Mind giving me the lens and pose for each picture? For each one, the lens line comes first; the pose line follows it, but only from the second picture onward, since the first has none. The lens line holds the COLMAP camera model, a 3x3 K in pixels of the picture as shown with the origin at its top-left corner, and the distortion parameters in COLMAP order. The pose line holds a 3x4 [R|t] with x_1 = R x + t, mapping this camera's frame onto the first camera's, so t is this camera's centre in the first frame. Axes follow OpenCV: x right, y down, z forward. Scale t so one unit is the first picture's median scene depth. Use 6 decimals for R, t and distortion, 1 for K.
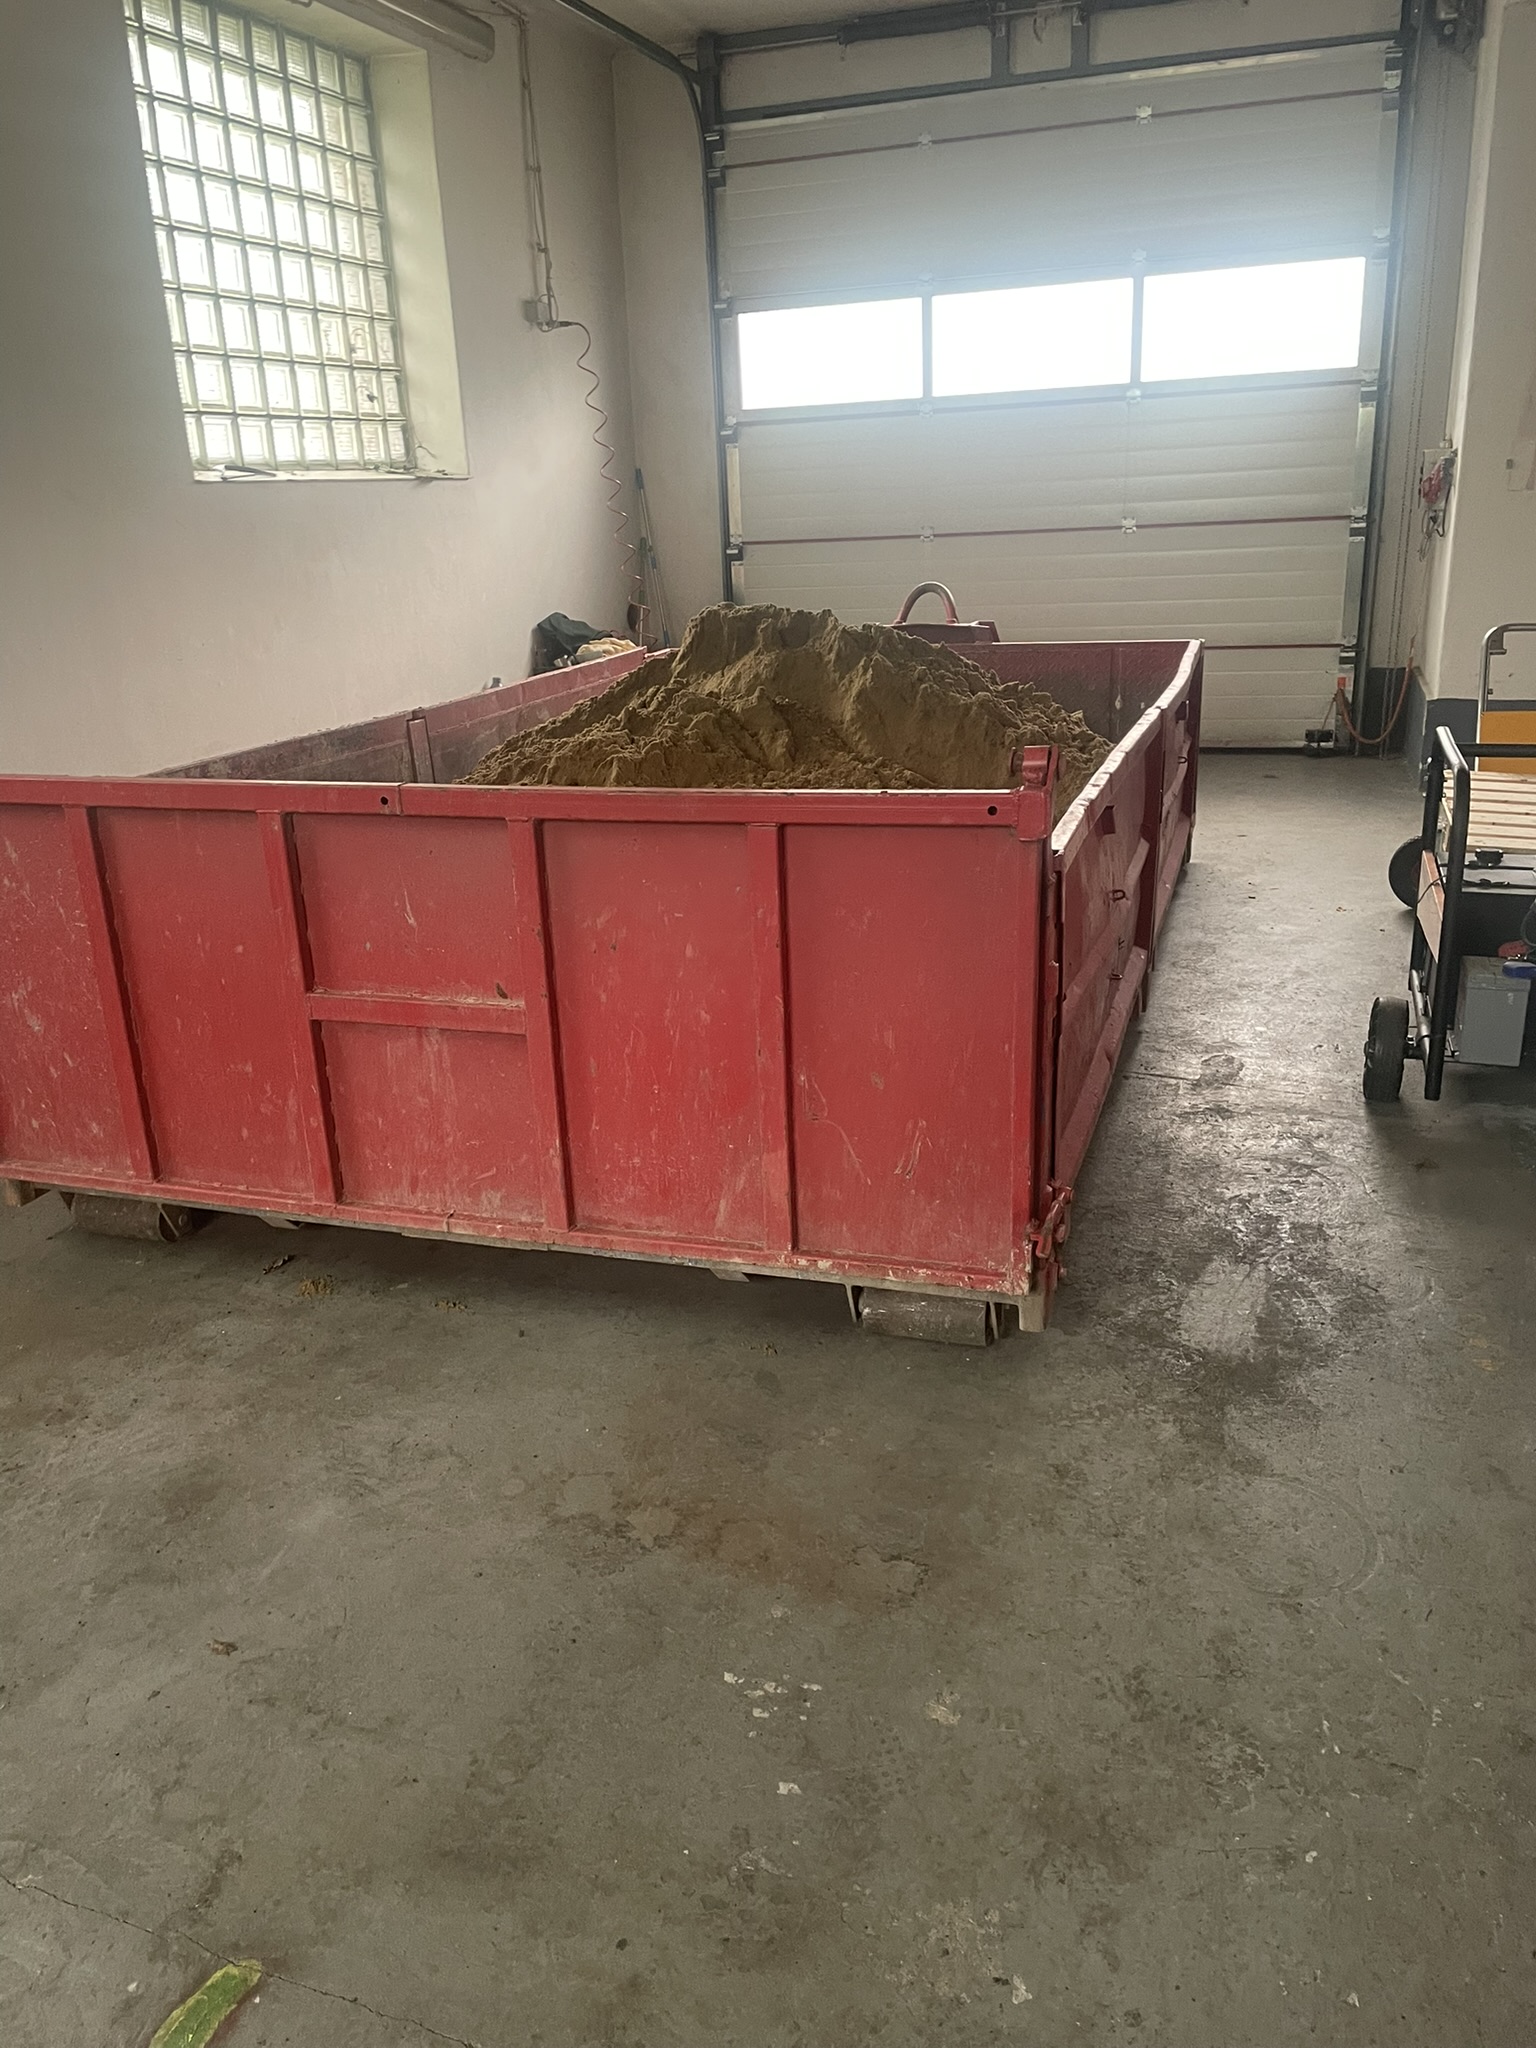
lens RADIAL K [[1569.5, 0, 768.0], [0, 1569.5, 1024.0], [0, 0, 1]] dist [0.101705, -0.136761]
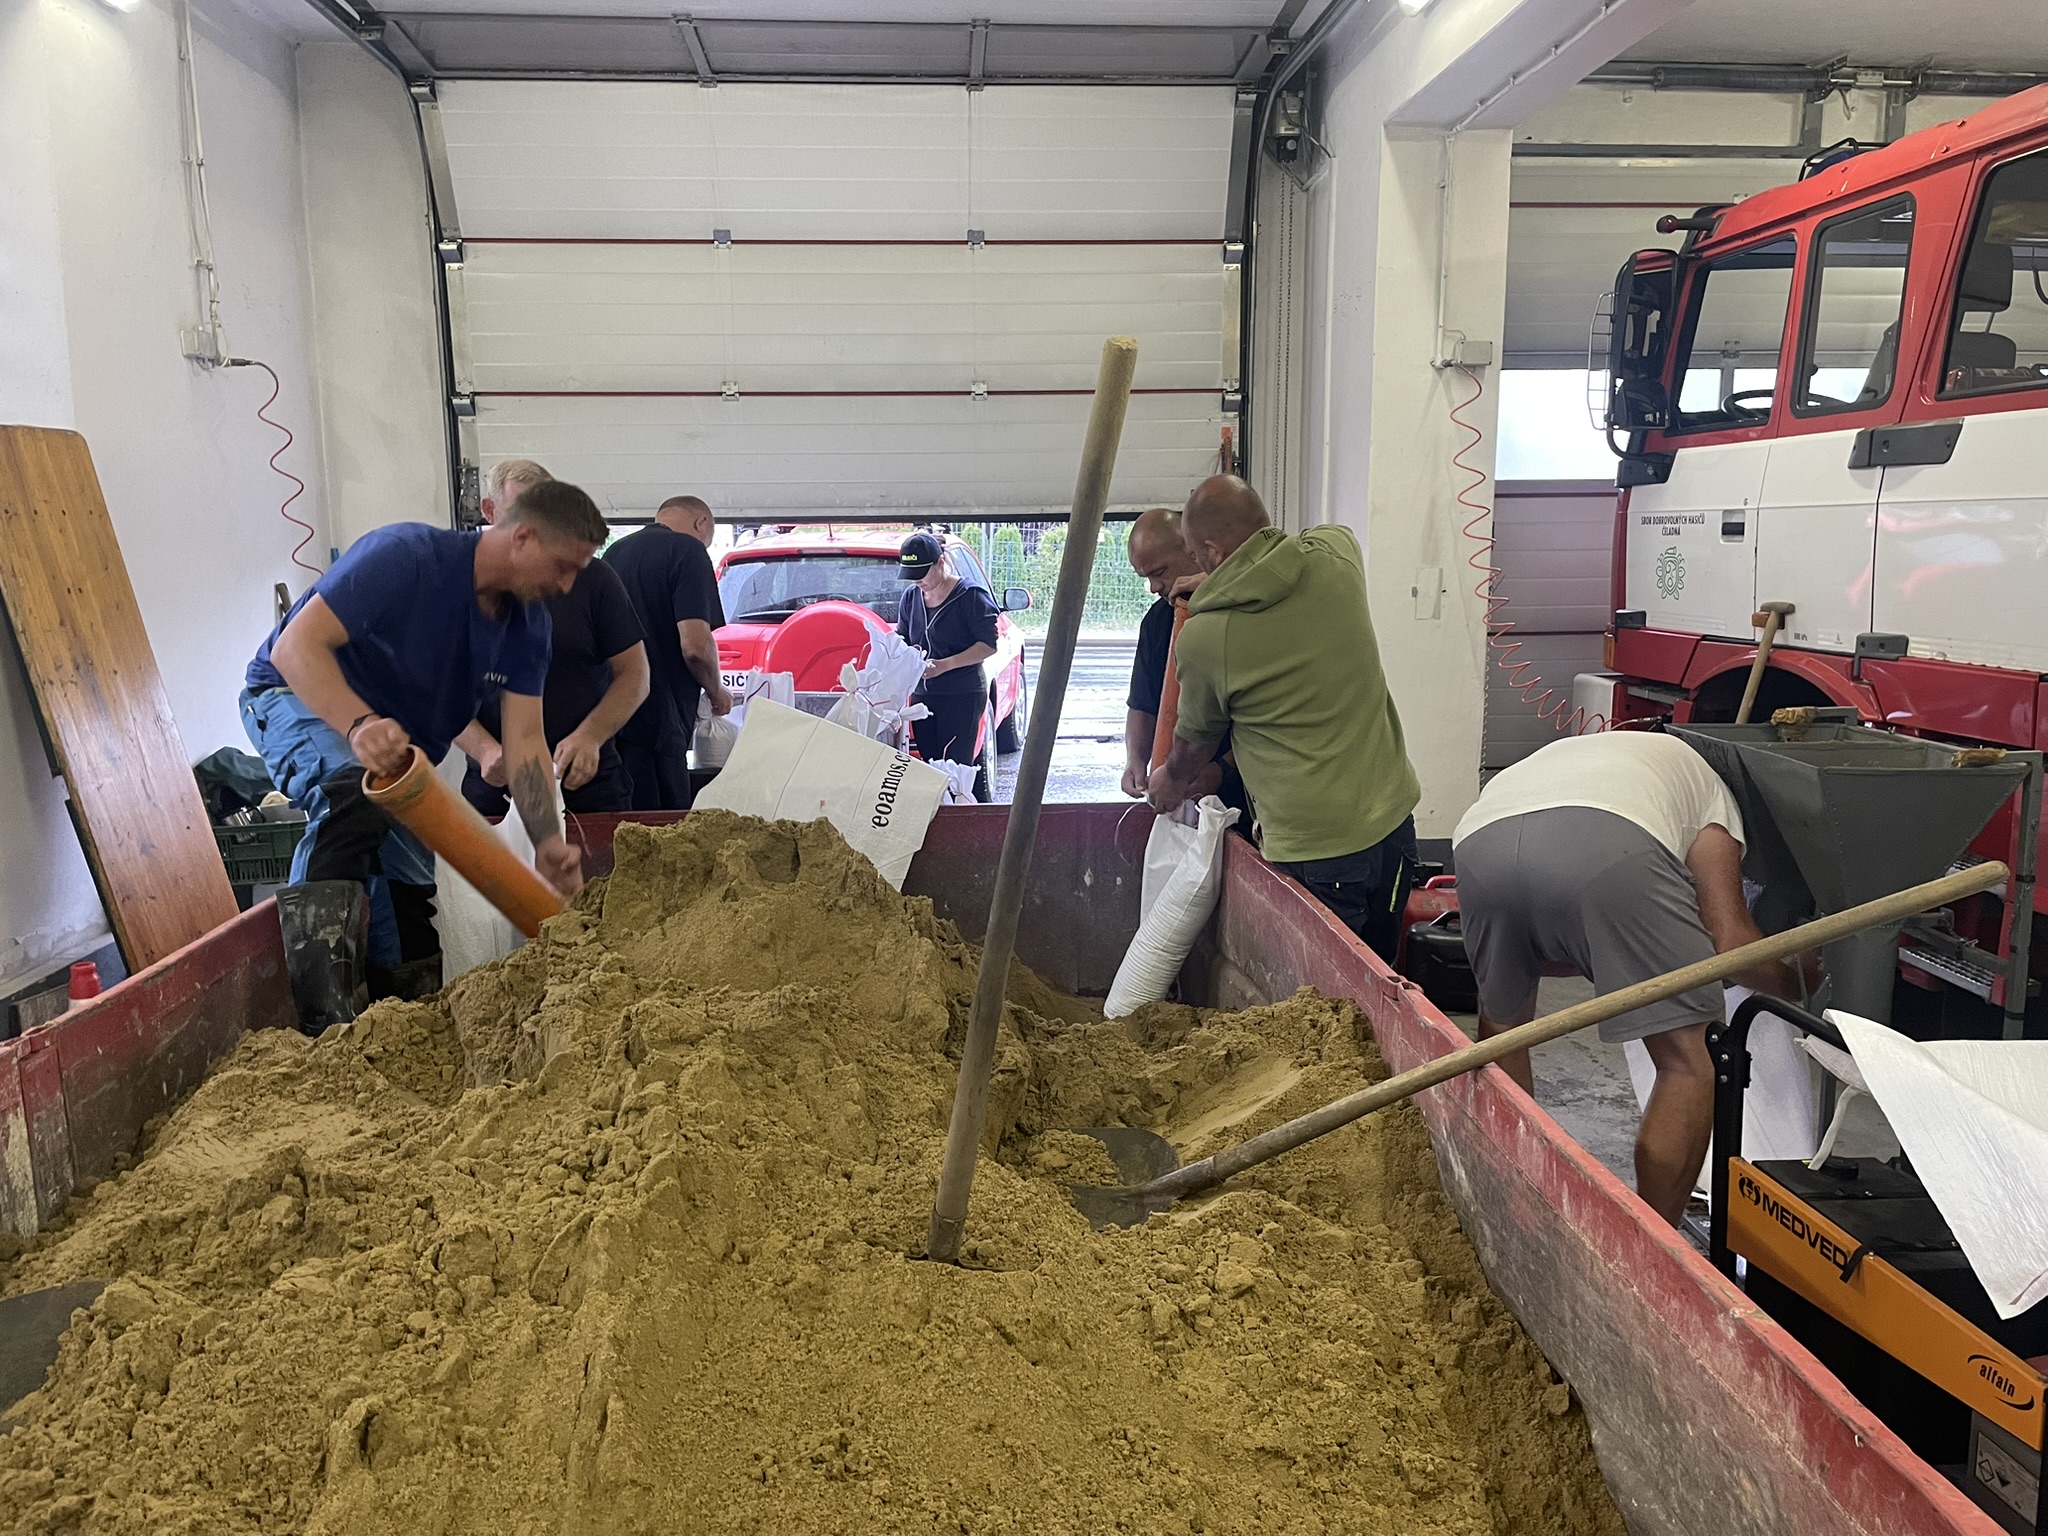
lens RADIAL K [[1523.5, 0, 1020.4], [0, 1523.5, 774.6], [0, 0, 1]] dist [0.096519, -0.121787]
pose [[0.920531, -0.024305, 0.389912, -0.086985], [0.092711, 0.983142, -0.157594, -0.121084], [-0.379508, 0.181219, 0.907267, 0.286154]]
